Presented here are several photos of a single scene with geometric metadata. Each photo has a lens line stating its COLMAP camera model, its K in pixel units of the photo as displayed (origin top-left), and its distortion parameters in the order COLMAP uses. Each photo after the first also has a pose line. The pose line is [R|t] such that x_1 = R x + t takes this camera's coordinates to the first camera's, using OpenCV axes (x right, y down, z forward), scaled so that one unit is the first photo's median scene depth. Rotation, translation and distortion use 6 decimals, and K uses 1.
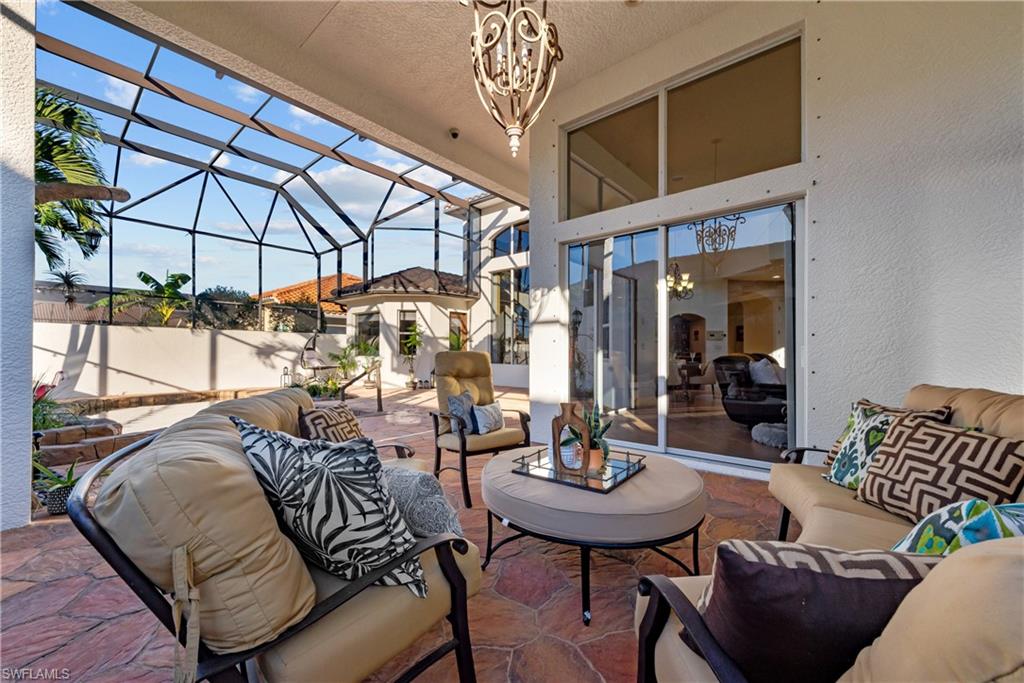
lens RADIAL K [[404.2, 0, 512.0], [0, 404.2, 343.5], [0, 0, 1]] dist [0.005047, -0.001525]
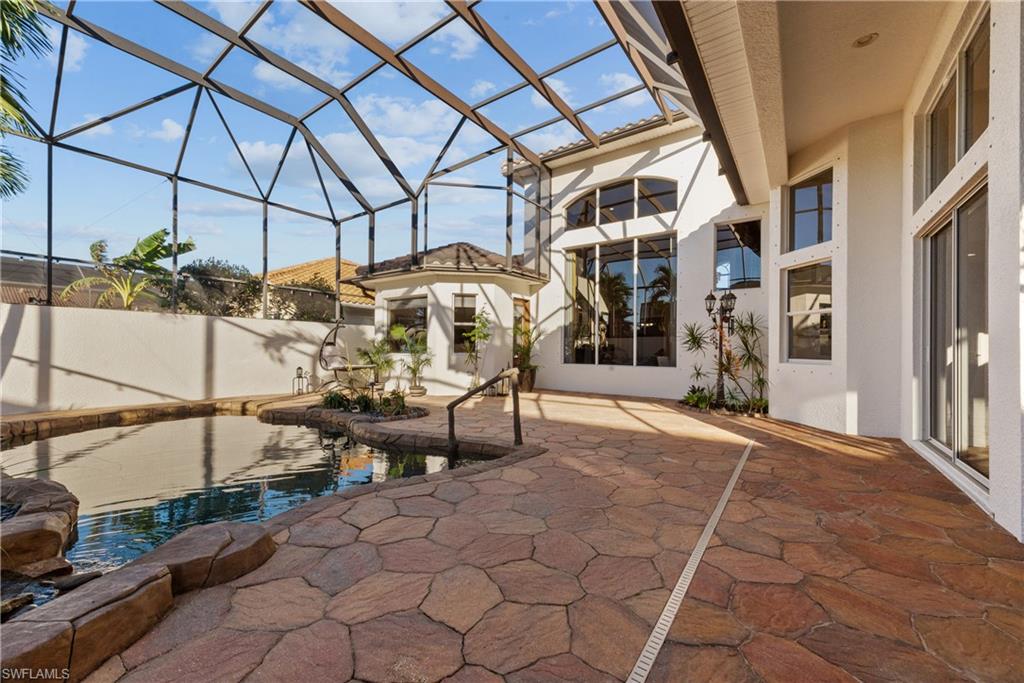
lens RADIAL K [[404.2, 0, 511.3], [0, 404.2, 350.1], [0, 0, 1]] dist [0.005047, -0.001525]
pose [[0.996934, 0.004255, 0.078136, -0.229753], [-0.005907, 0.999764, 0.020923, 0.009931], [-0.078029, -0.021321, 0.996723, 0.214691]]
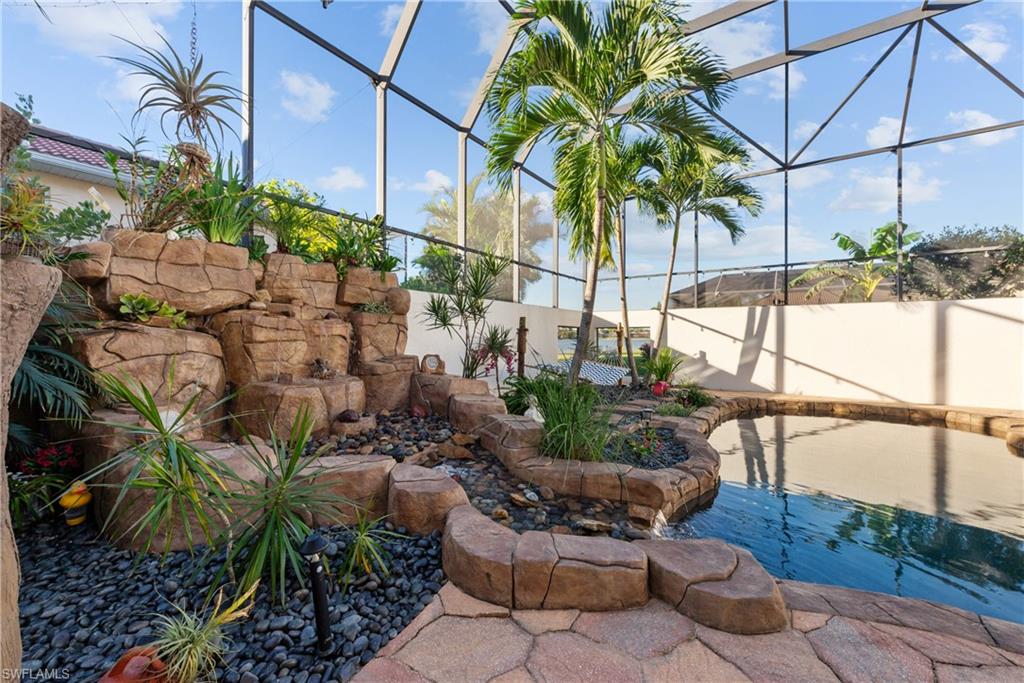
lens RADIAL K [[404.2, 0, 519.2], [0, 404.2, 340.3], [0, 0, 1]] dist [0.005047, -0.001525]
pose [[0.098252, 0.002865, -0.995157, -0.199155], [0.016429, 0.999855, 0.004501, 0.010937], [0.995026, -0.016792, 0.098191, 0.319098]]
